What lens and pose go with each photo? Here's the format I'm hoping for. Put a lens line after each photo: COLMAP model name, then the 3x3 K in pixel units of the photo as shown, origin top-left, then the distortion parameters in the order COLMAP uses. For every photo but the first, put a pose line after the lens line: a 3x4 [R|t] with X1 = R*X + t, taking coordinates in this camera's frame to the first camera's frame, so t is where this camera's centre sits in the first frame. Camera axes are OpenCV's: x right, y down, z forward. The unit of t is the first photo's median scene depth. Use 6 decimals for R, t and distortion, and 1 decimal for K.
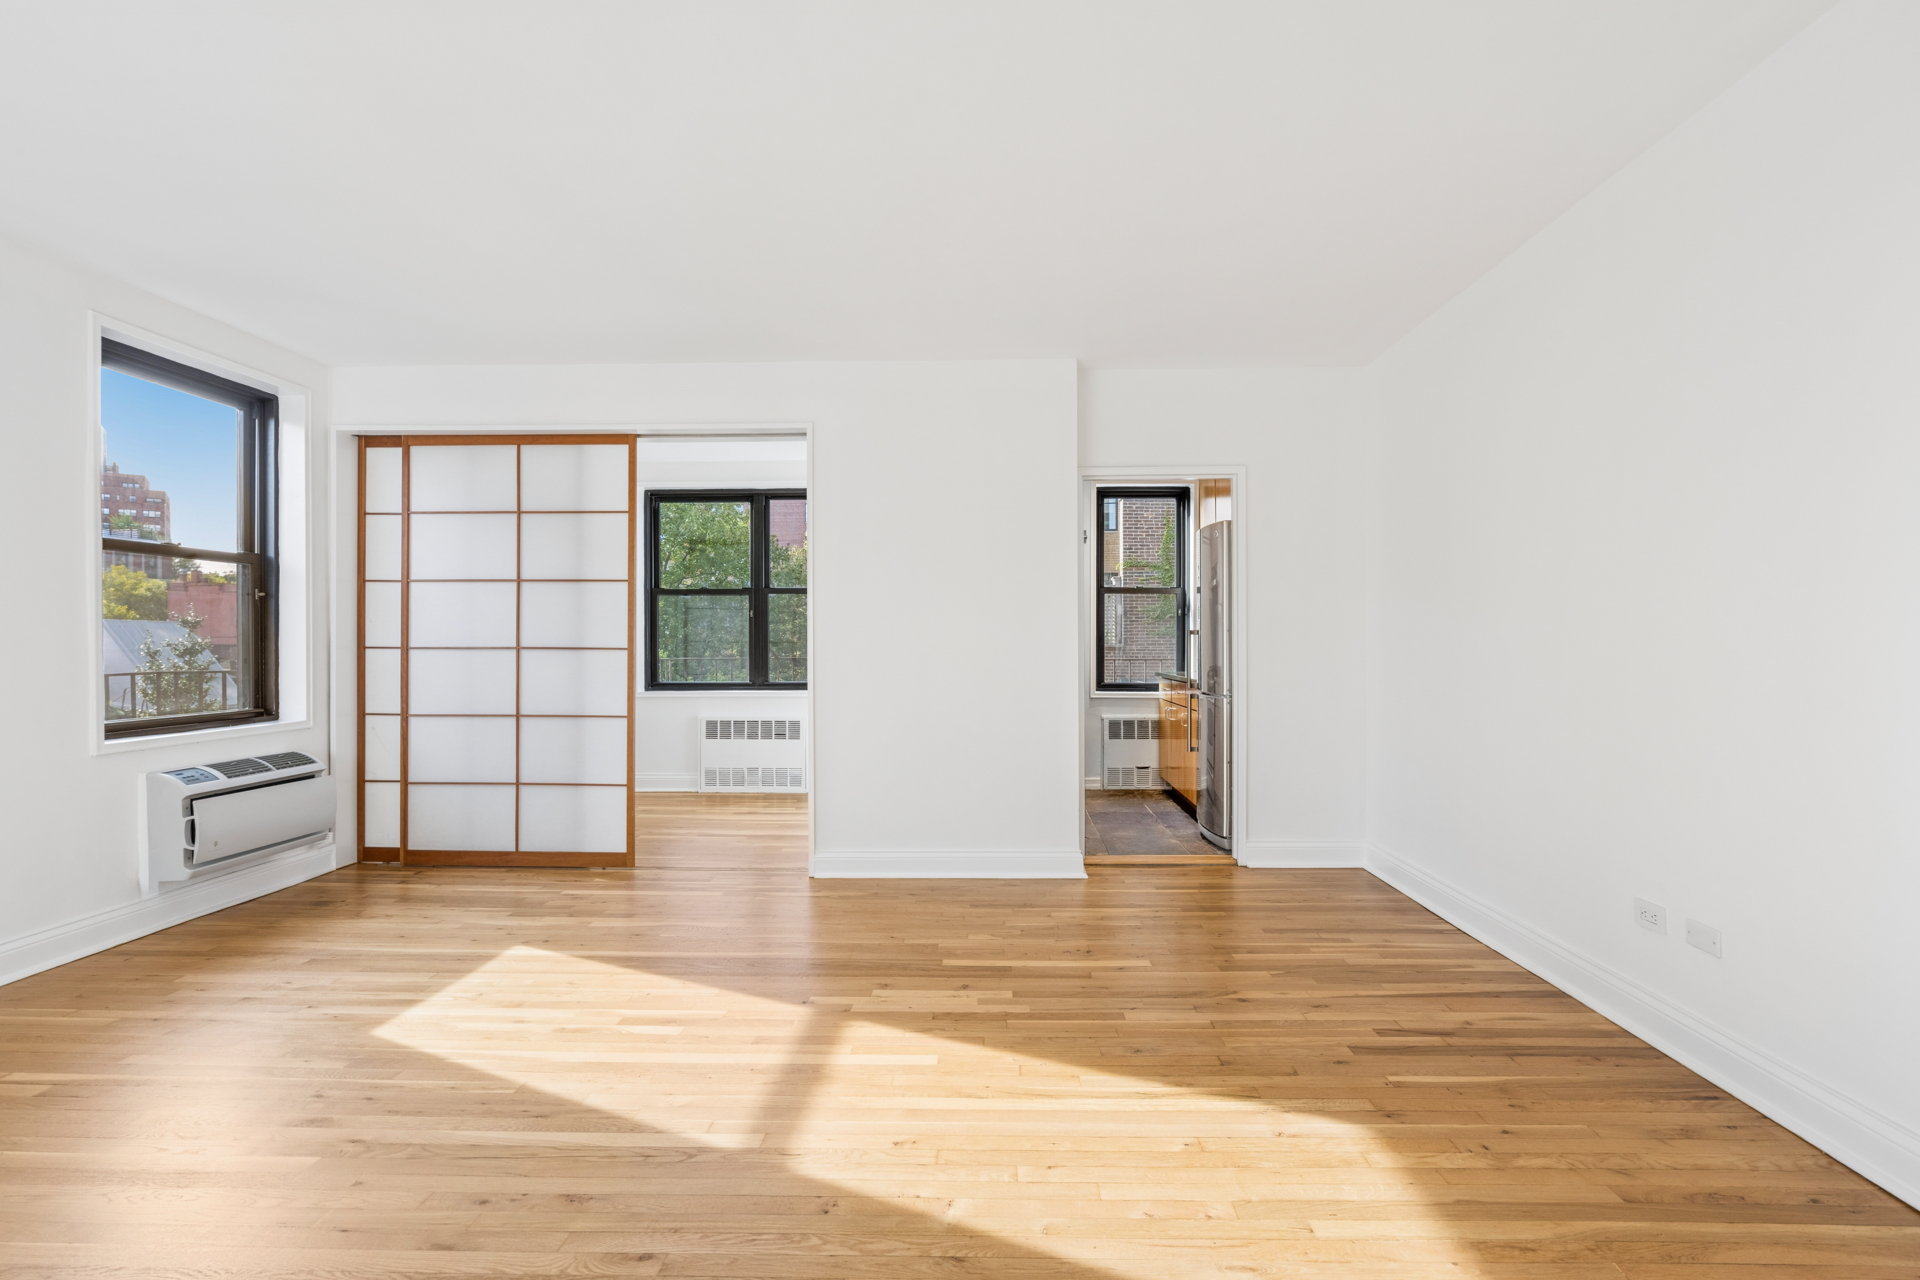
lens RADIAL K [[914.6, 0, 949.3], [0, 914.6, 636.6], [0, 0, 1]] dist [-0.002923, 0.000813]
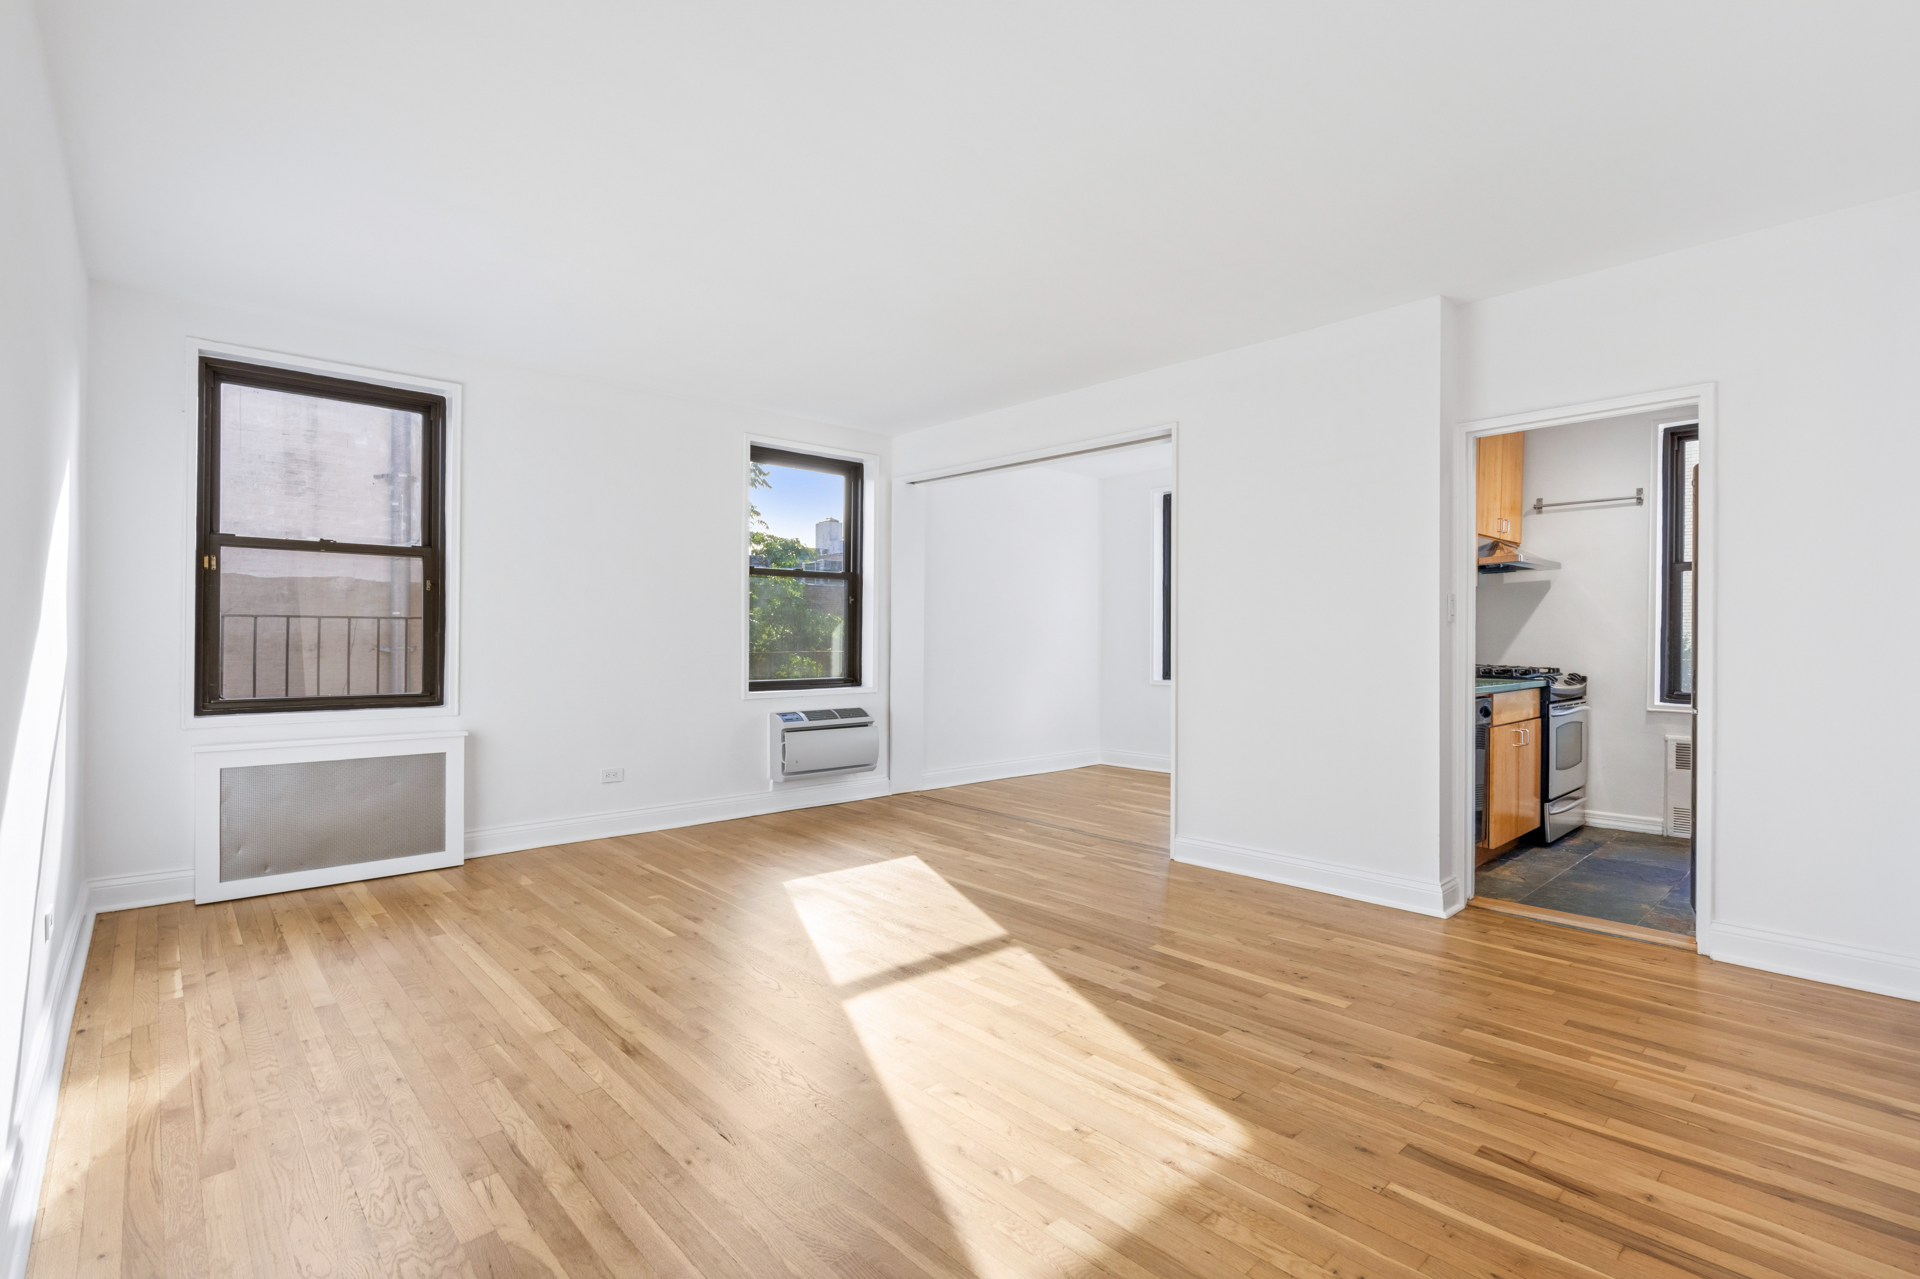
lens RADIAL K [[914.6, 0, 949.3], [0, 914.6, 636.1], [0, 0, 1]] dist [-0.002923, 0.000813]
pose [[0.687551, 0.004941, -0.726119, 0.552641], [-0.001004, 0.999982, 0.005853, 0.003874], [0.726135, -0.003296, 0.687544, 0.128324]]
